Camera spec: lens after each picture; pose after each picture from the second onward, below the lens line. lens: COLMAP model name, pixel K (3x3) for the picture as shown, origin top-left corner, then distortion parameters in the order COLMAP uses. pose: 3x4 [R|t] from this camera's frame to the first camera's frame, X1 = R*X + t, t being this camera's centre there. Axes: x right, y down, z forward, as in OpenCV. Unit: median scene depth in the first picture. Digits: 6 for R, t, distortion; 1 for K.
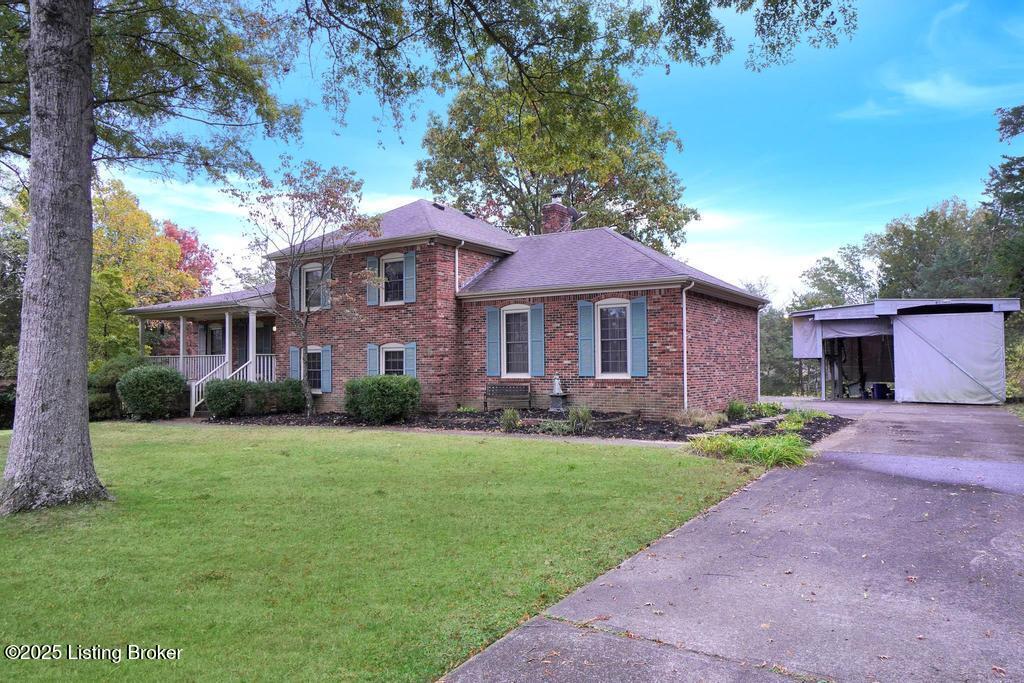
lens RADIAL K [[687.9, 0, 512.0], [0, 687.9, 341.5], [0, 0, 1]] dist [0.003325, 0.001620]
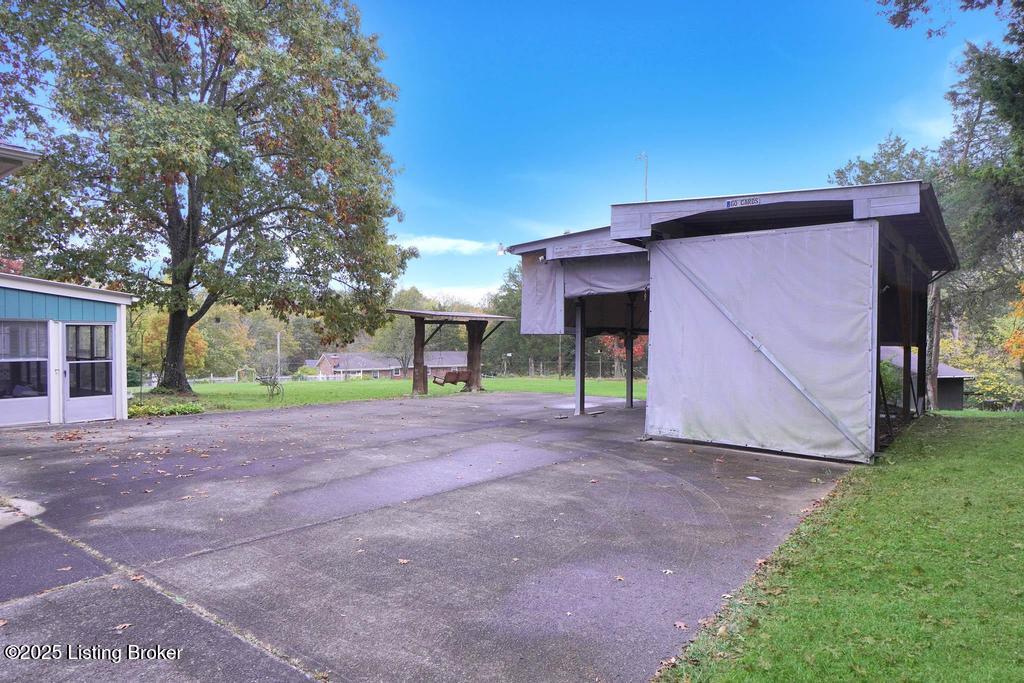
lens RADIAL K [[620.7, 0, 512.0], [0, 620.7, 341.5], [0, 0, 1]] dist [-0.003698, -0.000476]
pose [[0.997279, 0.015885, -0.071994, 0.460543], [-0.012736, 0.998950, 0.044000, 0.009732], [0.072618, -0.042964, 0.996434, 0.551589]]
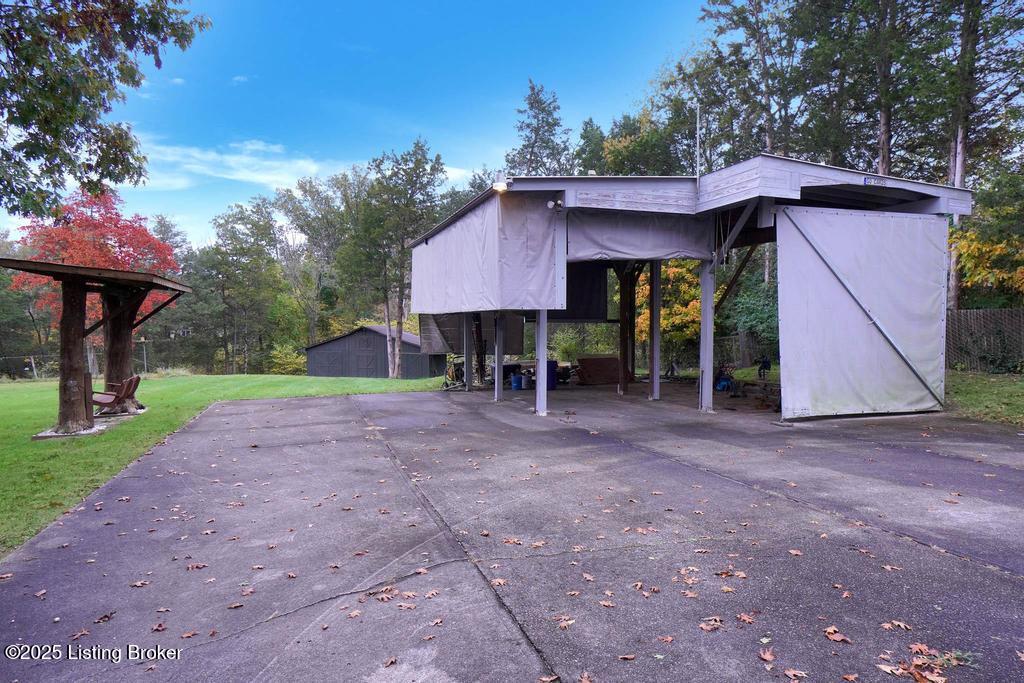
lens RADIAL K [[579.7, 0, 512.0], [0, 579.7, 341.5], [0, 0, 1]] dist [0.022523, 0.000280]
pose [[0.591206, -0.024003, 0.806164, 0.174465], [-0.029418, 0.998250, 0.051296, 0.026846], [-0.805984, -0.054042, 0.589465, 0.858122]]
